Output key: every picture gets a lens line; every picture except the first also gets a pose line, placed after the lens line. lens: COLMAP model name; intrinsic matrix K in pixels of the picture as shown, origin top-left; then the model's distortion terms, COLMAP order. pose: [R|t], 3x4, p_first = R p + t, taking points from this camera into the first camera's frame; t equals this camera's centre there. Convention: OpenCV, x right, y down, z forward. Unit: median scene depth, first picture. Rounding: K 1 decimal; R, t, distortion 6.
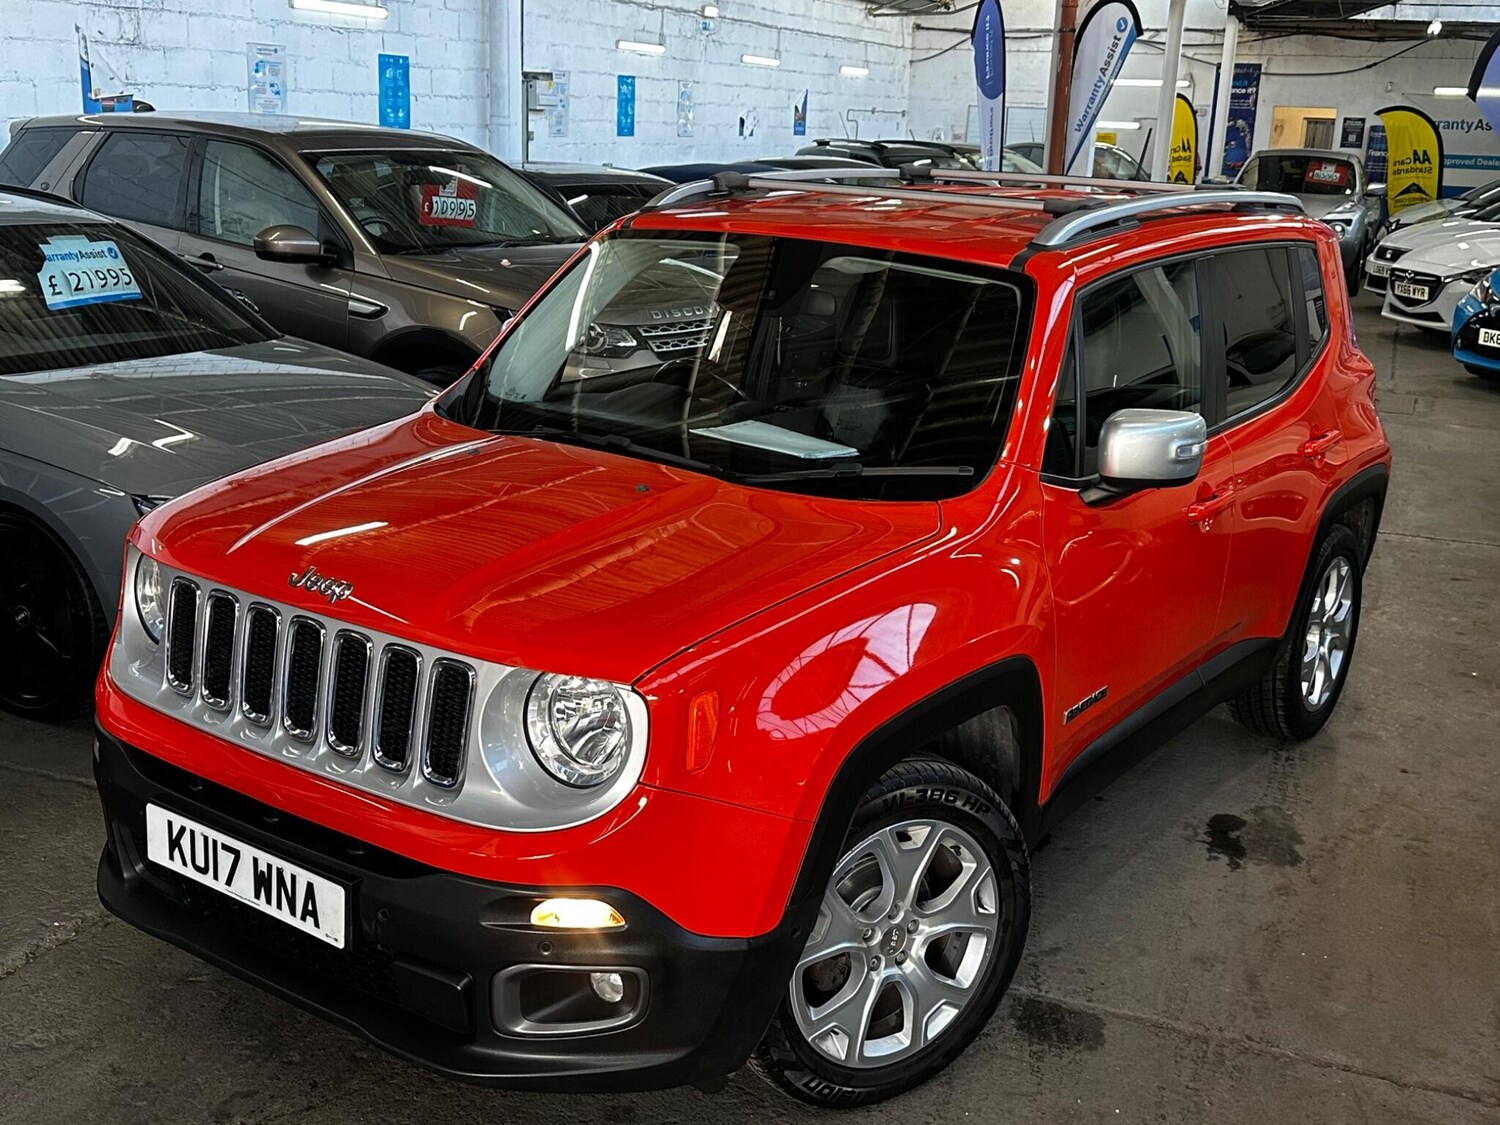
lens RADIAL K [[1814.6, 0, 753.2], [0, 1814.6, 589.8], [0, 0, 1]] dist [0.209045, -0.549481]
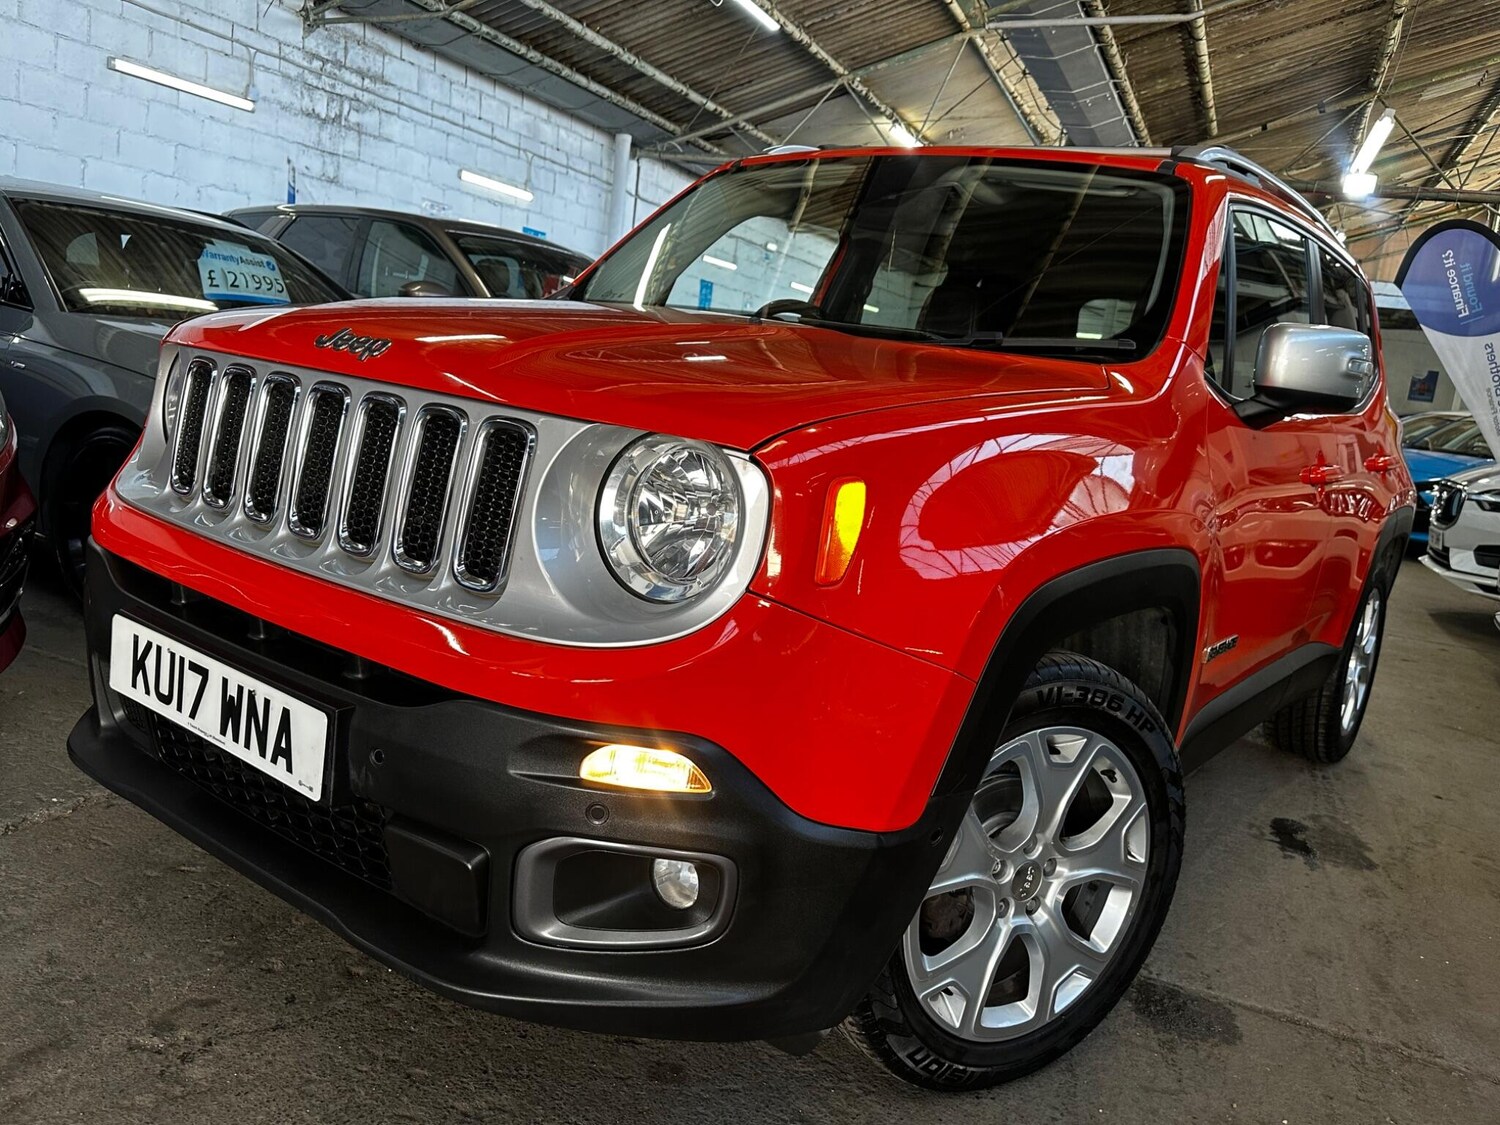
lens RADIAL K [[1248.7, 0, 740.3], [0, 1248.7, 584.2], [0, 0, 1]] dist [0.006688, -0.013340]
pose [[0.996458, 0.083187, -0.012267, -0.048059], [-0.084029, 0.990519, -0.108684, 0.123830], [0.003110, 0.109329, 0.994001, 0.414392]]
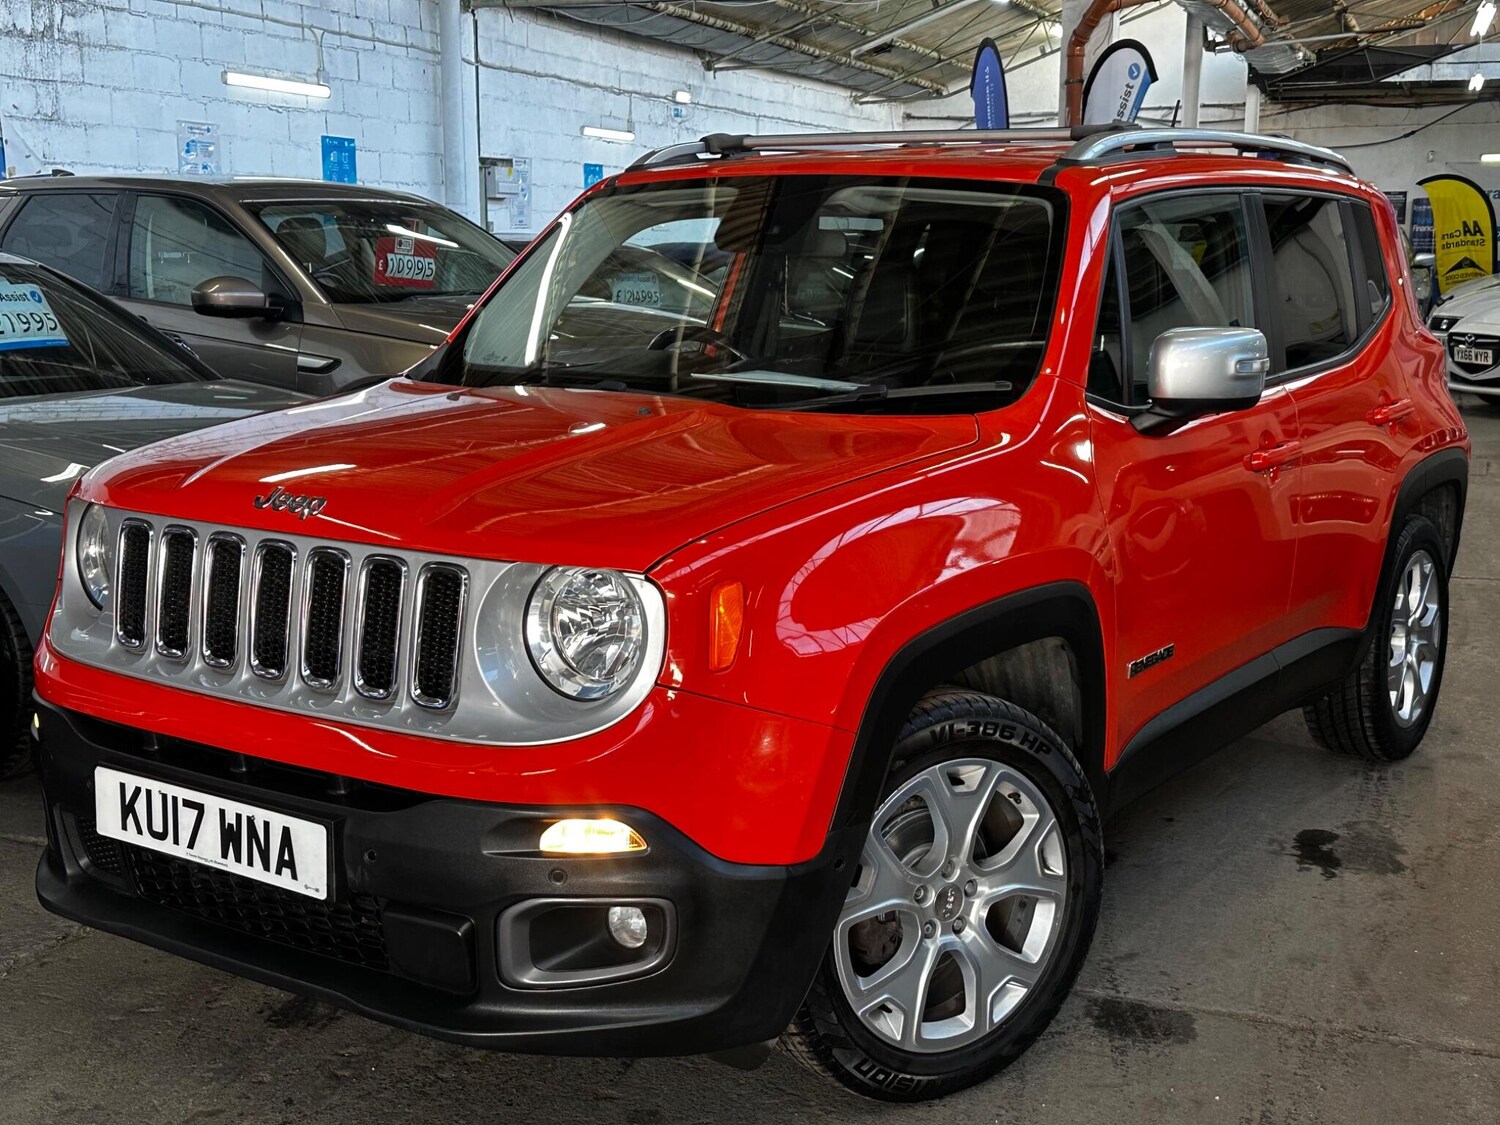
lens RADIAL K [[2056.8, 0, 753.2], [0, 2056.8, 583.2], [0, 0, 1]] dist [0.217423, -0.567781]
pose [[0.999207, -0.039167, 0.007124, -0.016940], [0.039705, 0.993482, -0.106850, 0.131860], [-0.002893, 0.107048, 0.994250, -0.001223]]
